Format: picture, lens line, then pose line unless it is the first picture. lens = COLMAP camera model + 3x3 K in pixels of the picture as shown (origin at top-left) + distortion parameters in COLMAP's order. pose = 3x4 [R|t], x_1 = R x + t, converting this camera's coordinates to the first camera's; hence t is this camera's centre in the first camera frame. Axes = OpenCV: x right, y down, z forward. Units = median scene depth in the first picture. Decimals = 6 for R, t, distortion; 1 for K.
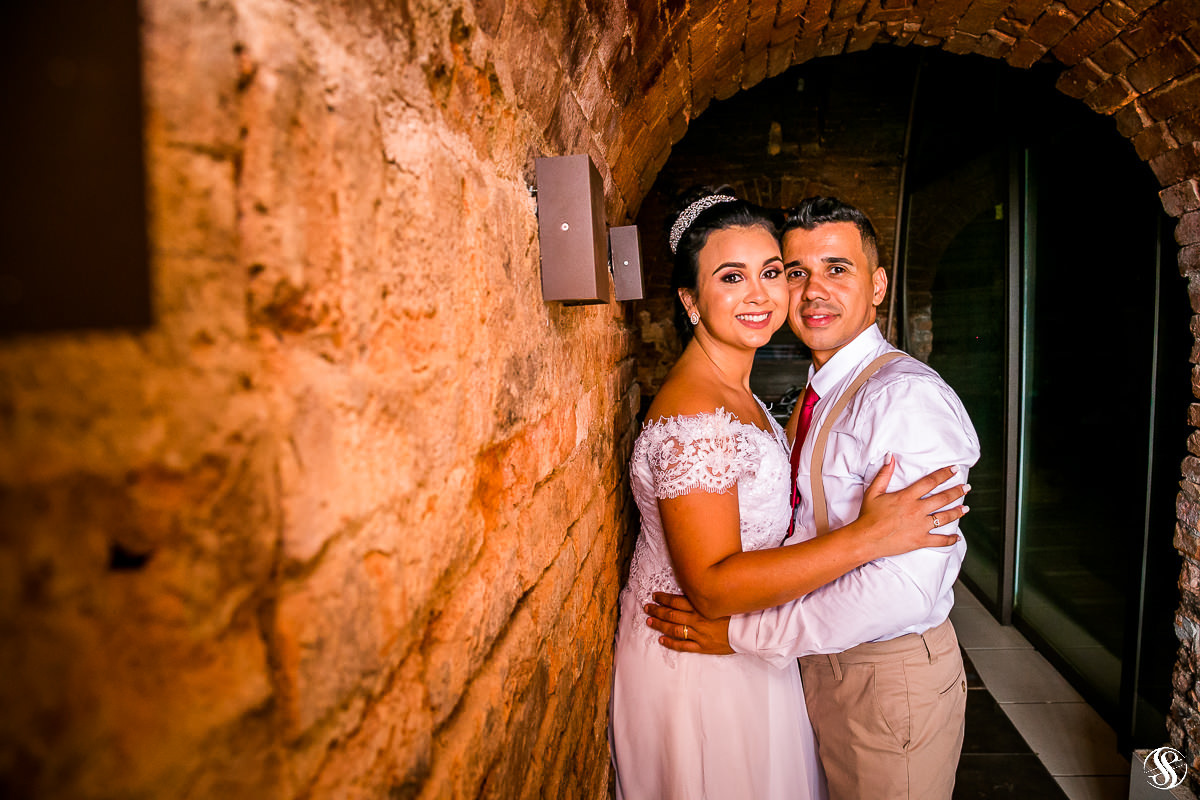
lens RADIAL K [[861.2, 0, 600.0], [0, 861.2, 400.0], [0, 0, 1]] dist [-0.152821, 0.083597]
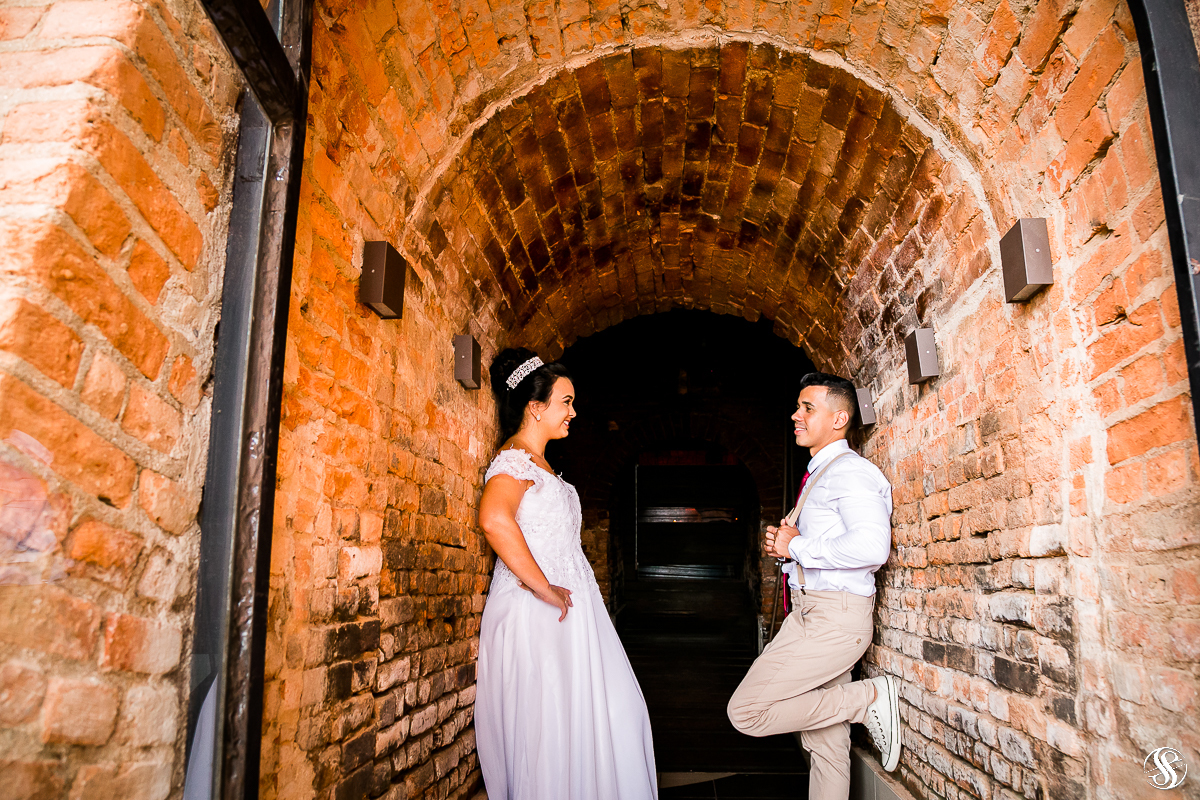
lens RADIAL K [[861.2, 0, 600.0], [0, 861.2, 400.0], [0, 0, 1]] dist [-0.152821, 0.083597]
pose [[0.999018, 0.036175, 0.025595, 0.151970], [-0.027090, 0.955644, -0.293277, 0.338619], [-0.035069, 0.292296, 0.955685, -0.781040]]
